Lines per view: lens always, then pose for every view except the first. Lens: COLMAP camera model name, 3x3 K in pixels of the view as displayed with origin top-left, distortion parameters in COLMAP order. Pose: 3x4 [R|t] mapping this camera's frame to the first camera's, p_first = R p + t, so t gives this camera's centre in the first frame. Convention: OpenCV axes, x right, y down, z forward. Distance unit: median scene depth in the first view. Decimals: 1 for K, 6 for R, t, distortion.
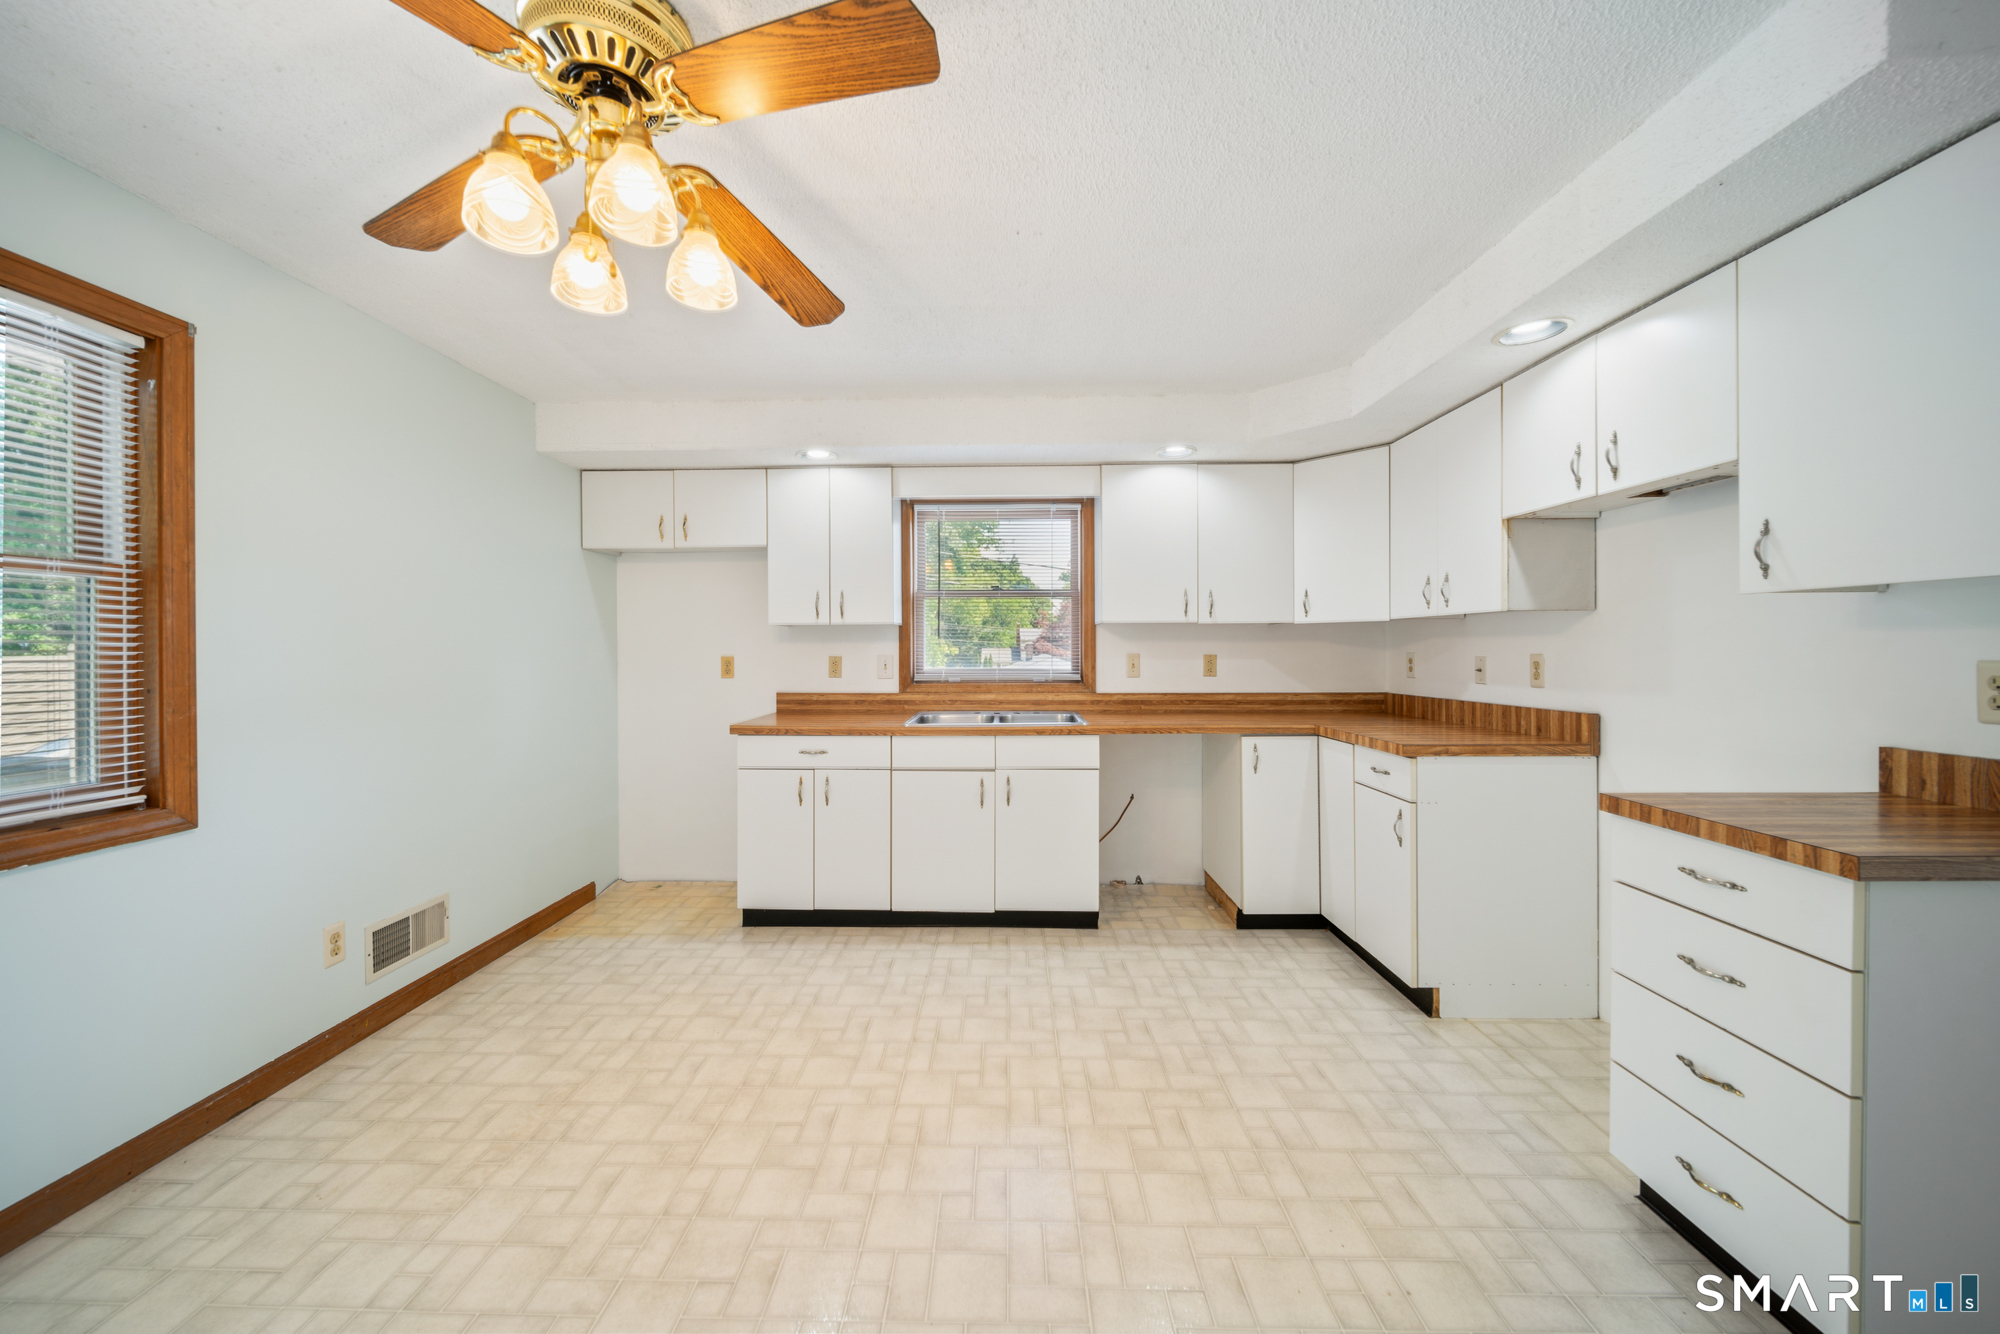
lens RADIAL K [[689.0, 0, 1000.0], [0, 689.0, 667.0], [0, 0, 1]] dist [-0.009857, -0.000006]
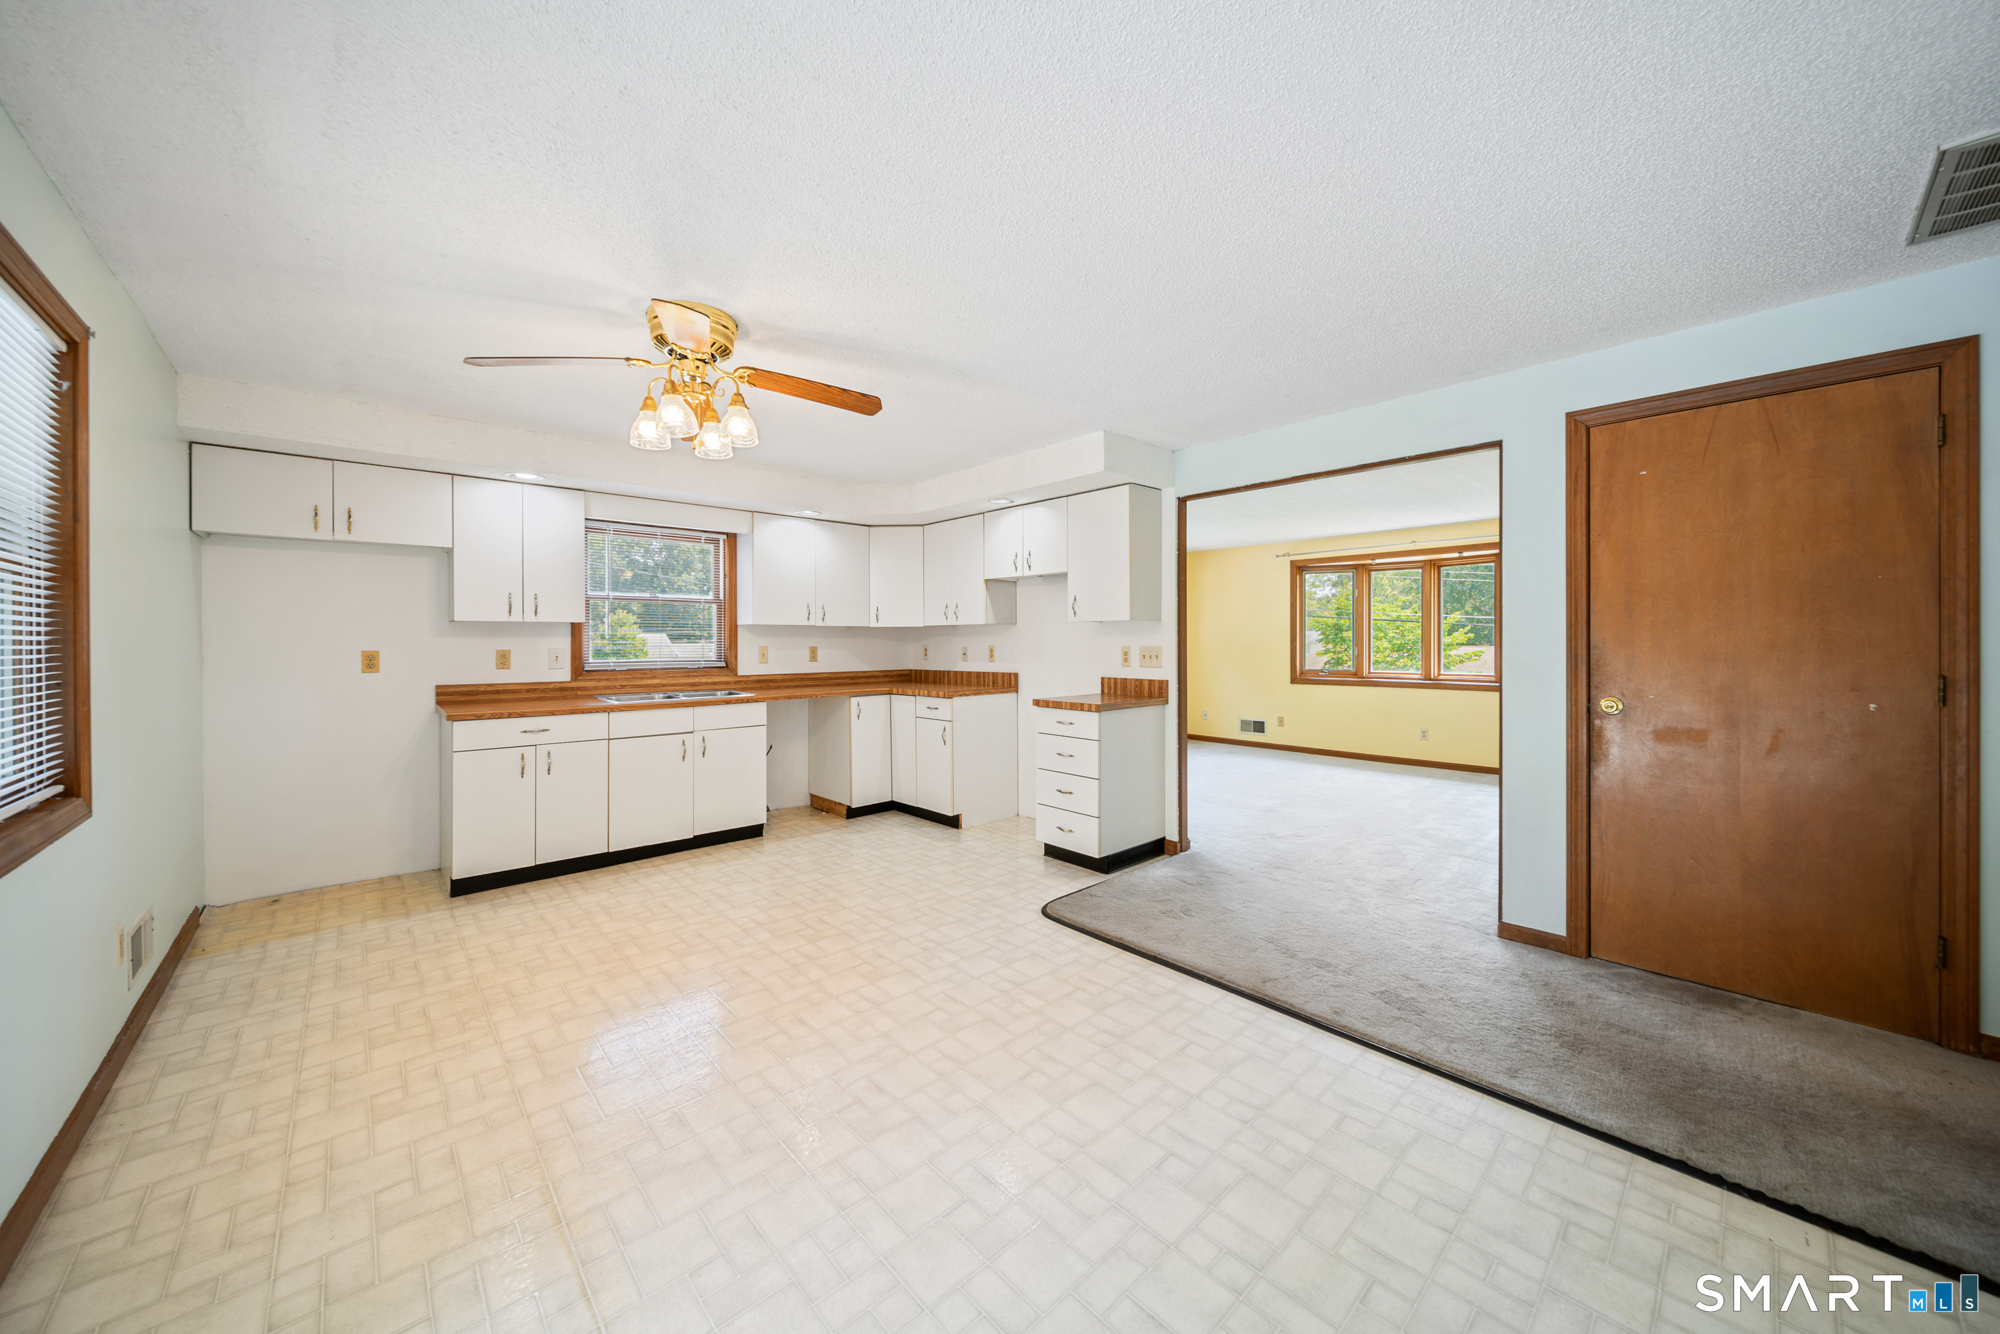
lens RADIAL K [[702.4, 0, 997.8], [0, 702.4, 651.8], [0, 0, 1]] dist [0.000647, 0.000095]
pose [[0.720482, -0.008394, 0.693423, -0.518658], [0.021741, 0.999709, -0.010488, 0.018943], [-0.693133, 0.022632, 0.720454, -0.405871]]
